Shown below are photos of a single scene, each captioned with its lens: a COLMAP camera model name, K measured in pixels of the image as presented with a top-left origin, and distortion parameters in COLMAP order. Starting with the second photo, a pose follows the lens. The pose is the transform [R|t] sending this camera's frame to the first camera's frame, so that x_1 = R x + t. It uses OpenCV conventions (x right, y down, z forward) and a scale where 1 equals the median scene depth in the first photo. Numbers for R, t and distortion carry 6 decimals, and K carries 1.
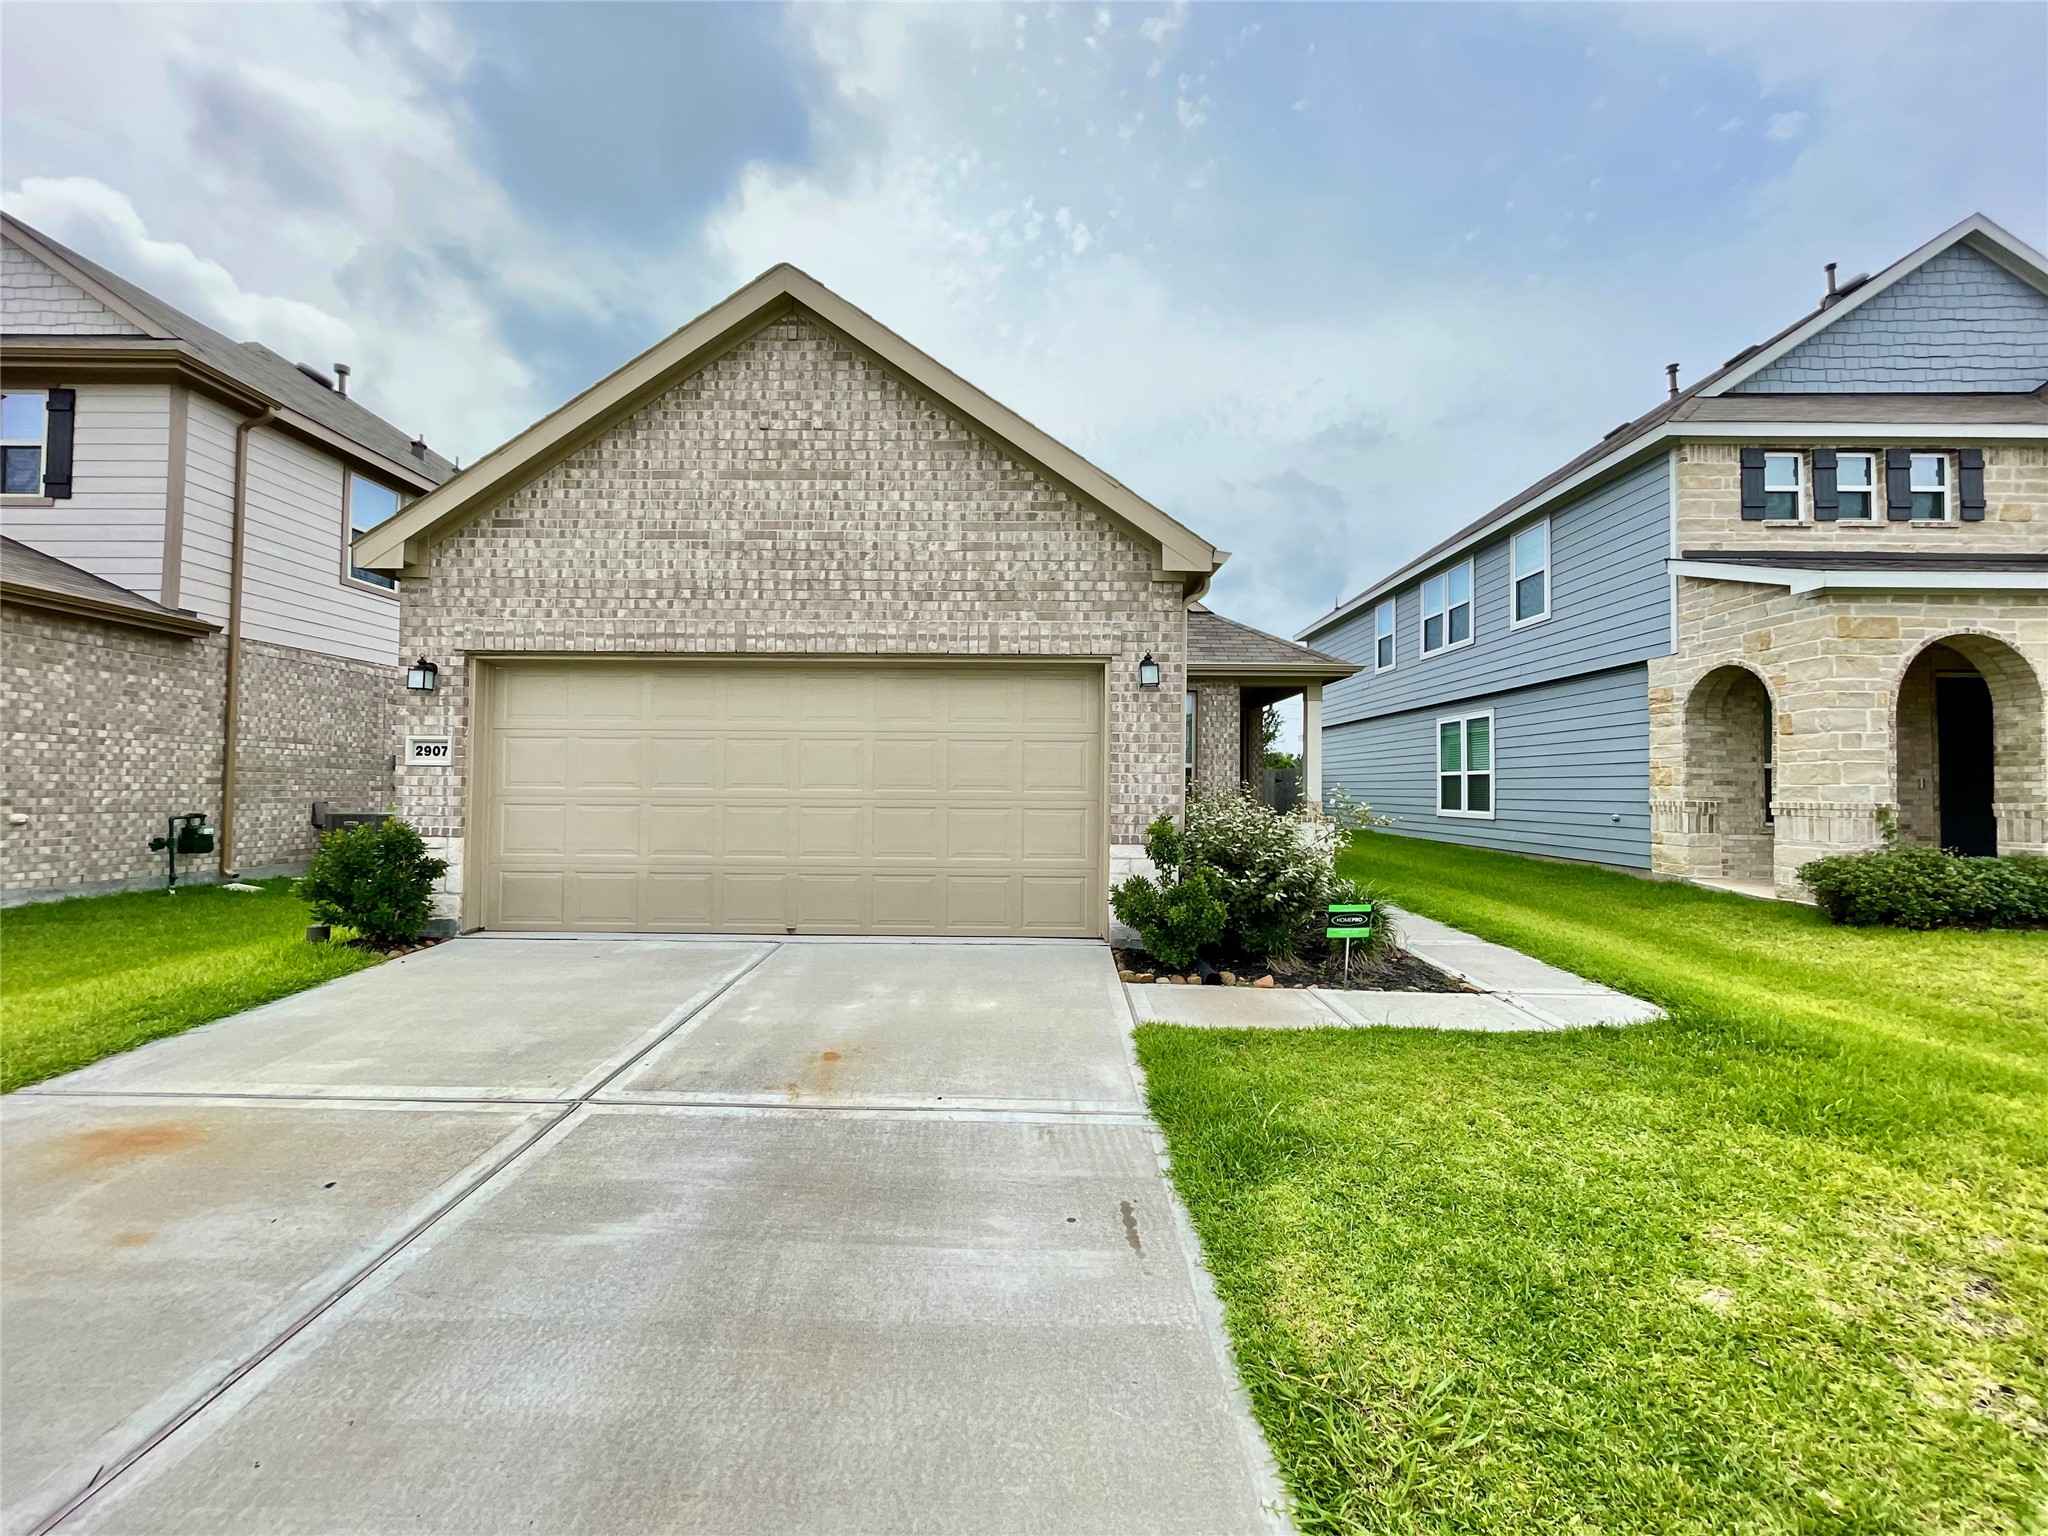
lens RADIAL K [[829.3, 0, 1019.2], [0, 829.3, 763.6], [0, 0, 1]] dist [-0.000560, -0.000201]
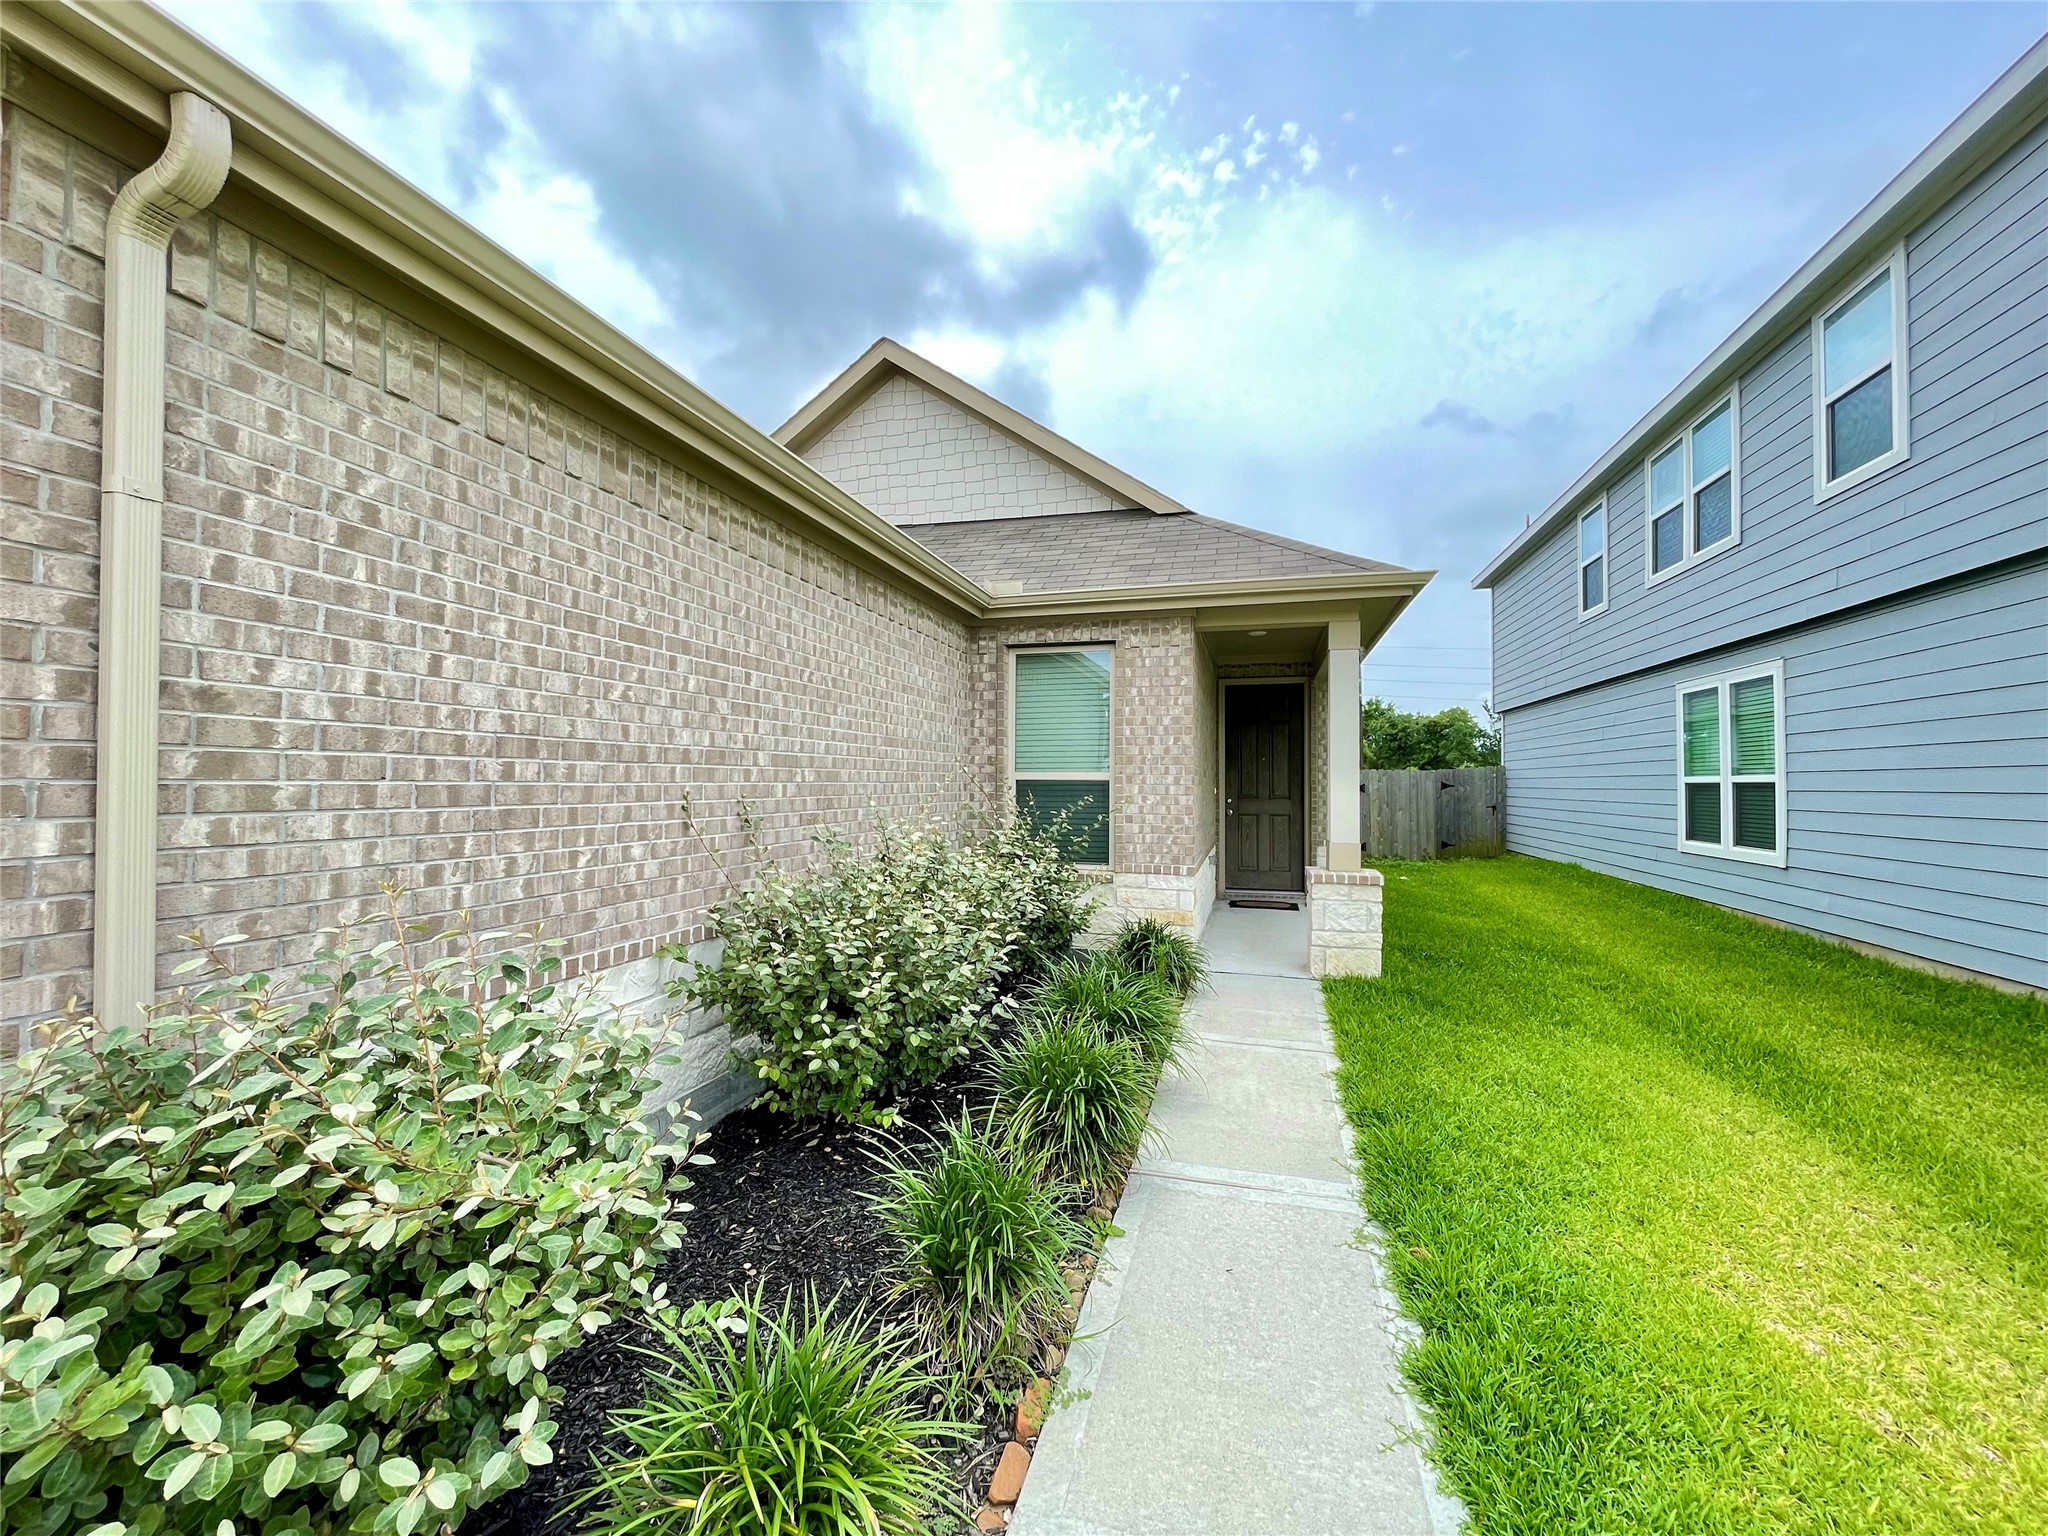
lens RADIAL K [[829.3, 0, 1022.1], [0, 829.3, 763.7], [0, 0, 1]] dist [-0.000560, -0.000201]
pose [[0.965169, -0.011085, -0.261393, 0.553065], [0.011898, 0.999928, 0.001528, -0.013883], [0.261357, -0.004585, 0.965231, 0.828128]]
